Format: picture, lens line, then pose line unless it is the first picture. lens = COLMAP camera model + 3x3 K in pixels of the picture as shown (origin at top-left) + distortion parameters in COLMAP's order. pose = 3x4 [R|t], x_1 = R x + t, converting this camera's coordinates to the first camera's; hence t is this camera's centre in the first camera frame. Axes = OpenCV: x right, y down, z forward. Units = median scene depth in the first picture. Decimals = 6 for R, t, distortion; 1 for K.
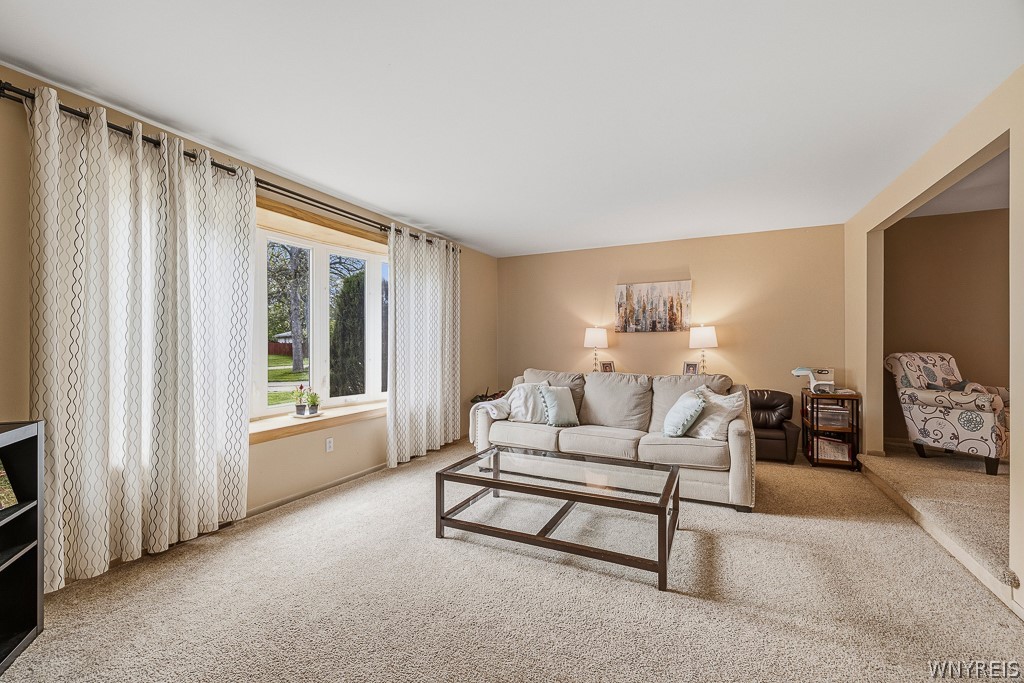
lens RADIAL K [[422.5, 0, 512.0], [0, 422.5, 341.5], [0, 0, 1]] dist [-0.000561, -0.000153]
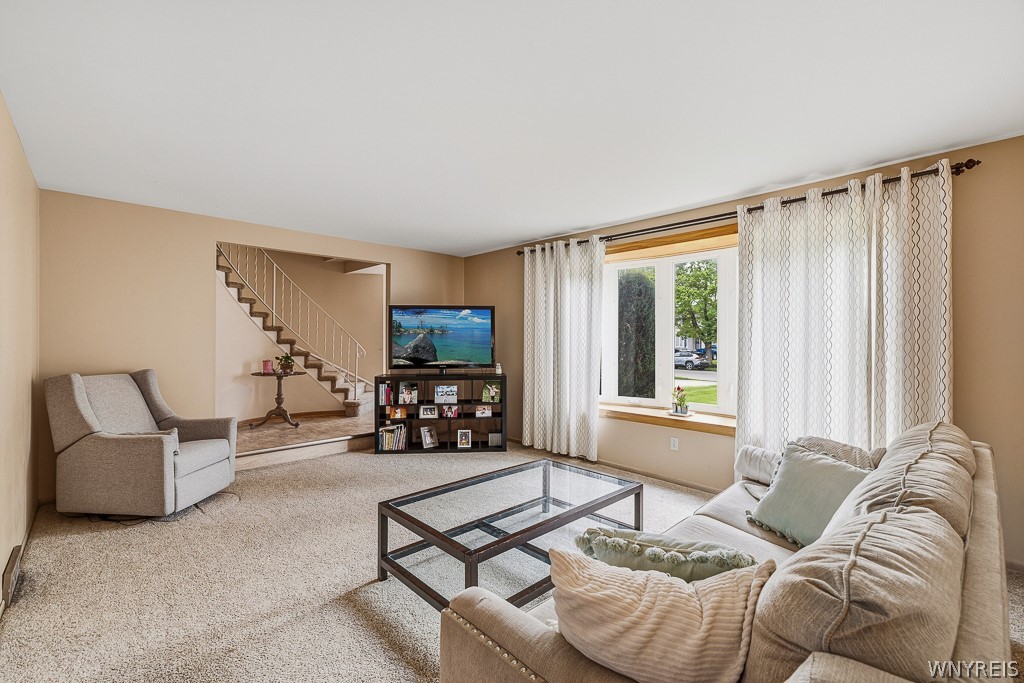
lens RADIAL K [[429.6, 0, 507.6], [0, 429.6, 342.4], [0, 0, 1]] dist [-0.001705, -0.000597]
pose [[-0.352713, 0.002626, -0.935728, 0.756837], [-0.003319, 0.999986, 0.004058, -0.017828], [0.935725, 0.004537, -0.352700, 1.004185]]
